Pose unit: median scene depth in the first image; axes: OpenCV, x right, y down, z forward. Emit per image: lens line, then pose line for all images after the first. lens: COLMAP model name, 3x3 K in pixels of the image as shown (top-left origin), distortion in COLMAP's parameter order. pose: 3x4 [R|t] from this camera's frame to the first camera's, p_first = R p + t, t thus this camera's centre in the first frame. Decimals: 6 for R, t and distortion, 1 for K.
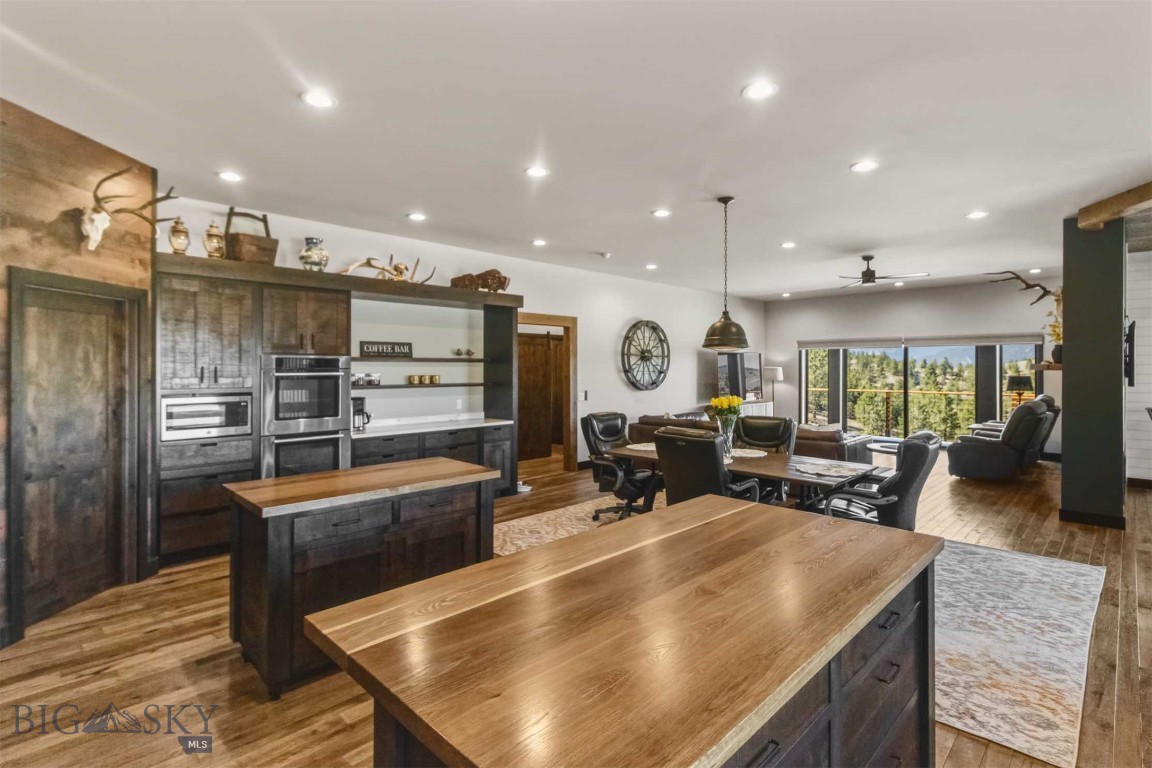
lens RADIAL K [[551.0, 0, 587.3], [0, 551.0, 365.5], [0, 0, 1]] dist [-0.000658, -0.000600]
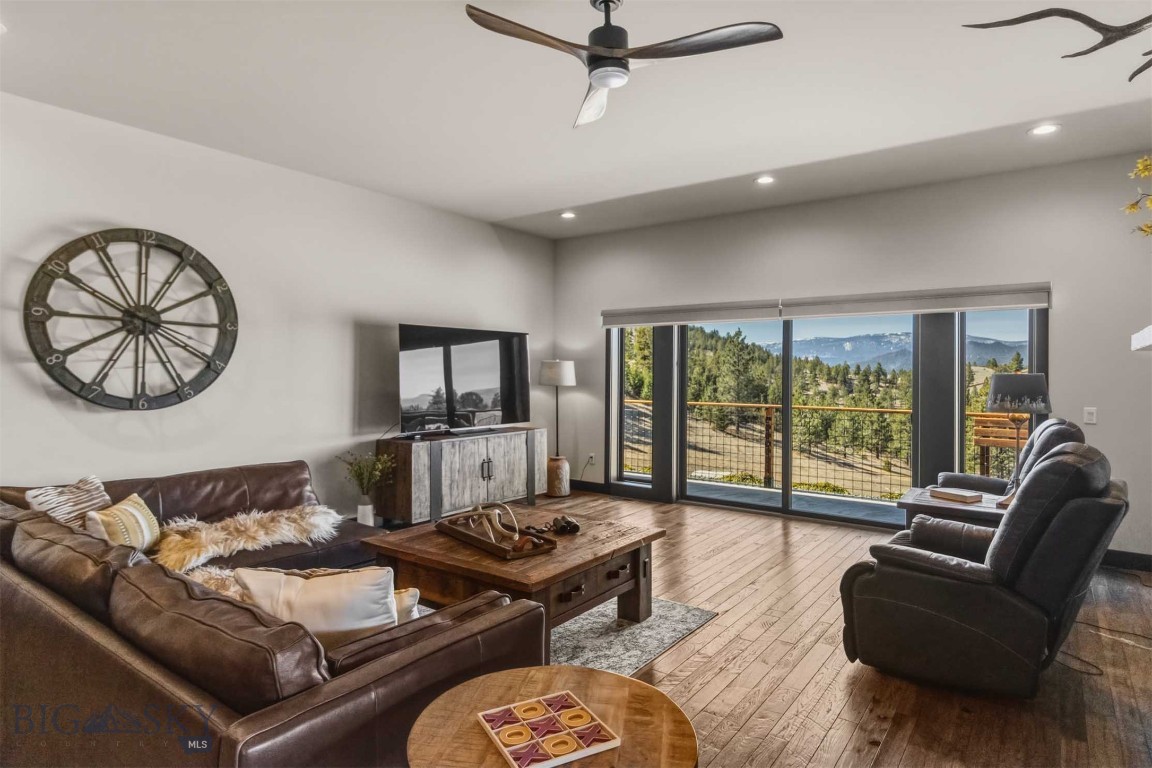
lens RADIAL K [[649.9, 0, 577.4], [0, 649.9, 381.8], [0, 0, 1]] dist [0.035843, 0.002819]
pose [[0.989467, 0.002734, 0.144733, 0.320729], [-0.005399, 0.999823, 0.018024, 0.014933], [-0.144658, -0.018616, 0.989307, 0.460105]]
